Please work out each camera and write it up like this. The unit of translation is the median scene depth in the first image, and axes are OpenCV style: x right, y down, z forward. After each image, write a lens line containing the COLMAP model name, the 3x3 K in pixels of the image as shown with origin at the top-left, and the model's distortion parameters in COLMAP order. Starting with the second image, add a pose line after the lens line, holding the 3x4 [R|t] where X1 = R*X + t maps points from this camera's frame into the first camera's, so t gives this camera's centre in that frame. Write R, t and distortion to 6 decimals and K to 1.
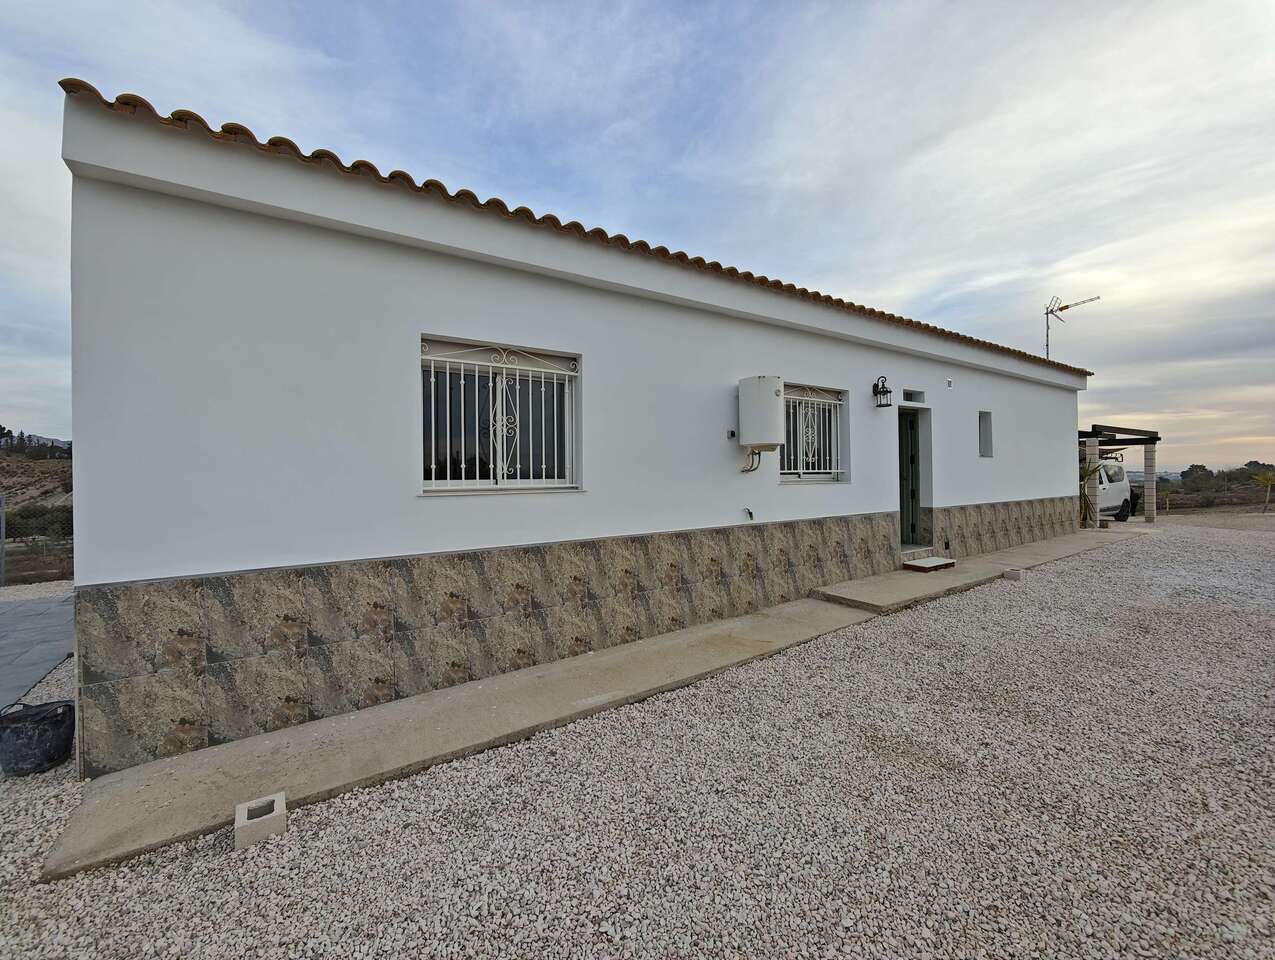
lens RADIAL K [[534.8, 0, 634.5], [0, 534.8, 478.9], [0, 0, 1]] dist [-0.001910, 0.001401]
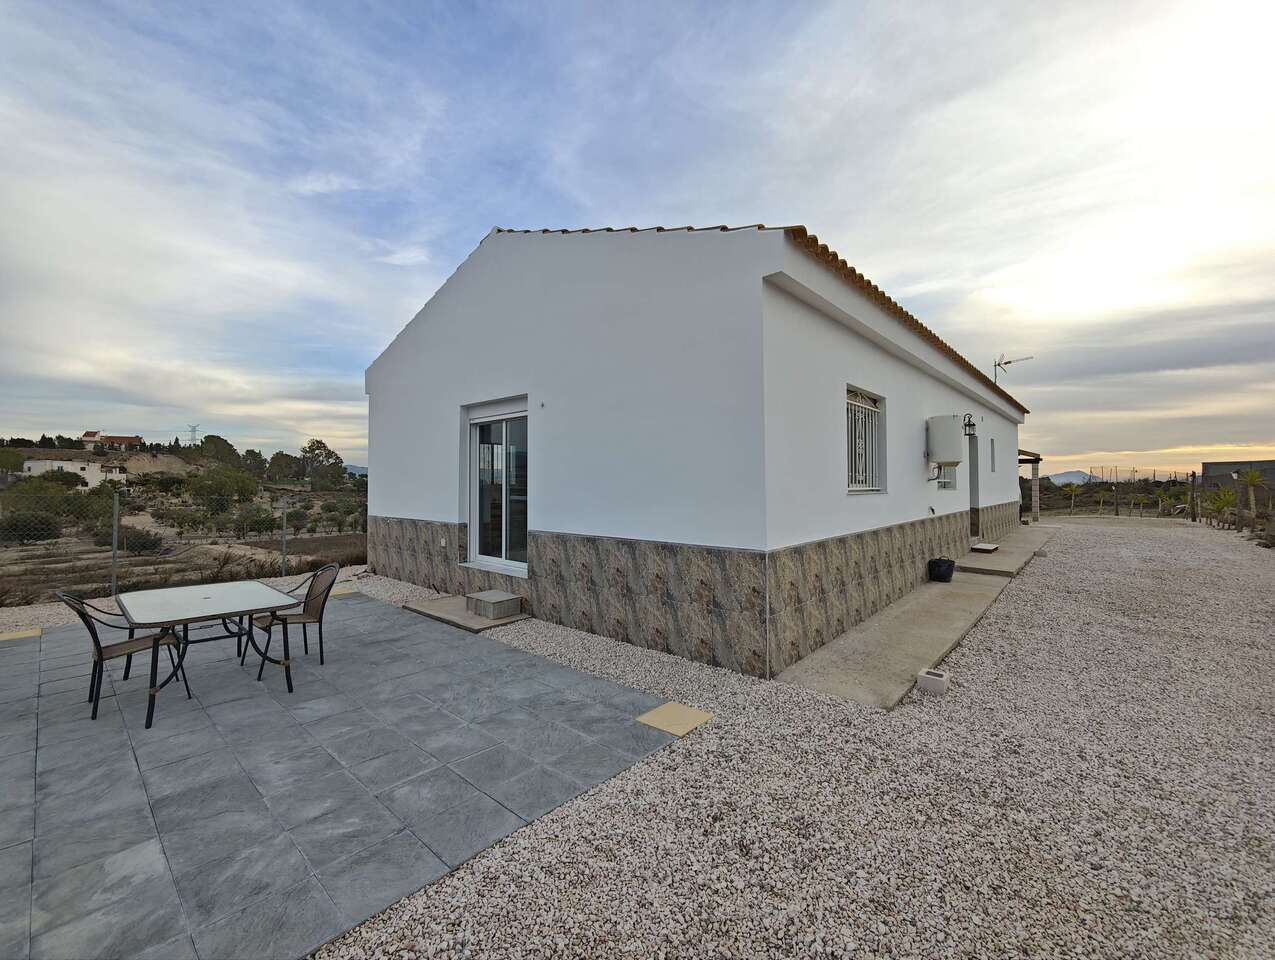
lens RADIAL K [[534.8, 0, 634.2], [0, 534.8, 472.7], [0, 0, 1]] dist [-0.001910, 0.001401]
pose [[0.273768, -0.001855, -0.961794, 0.695710], [-0.018559, 0.999802, -0.007211, -0.014336], [0.961617, 0.019824, 0.273680, 0.473539]]
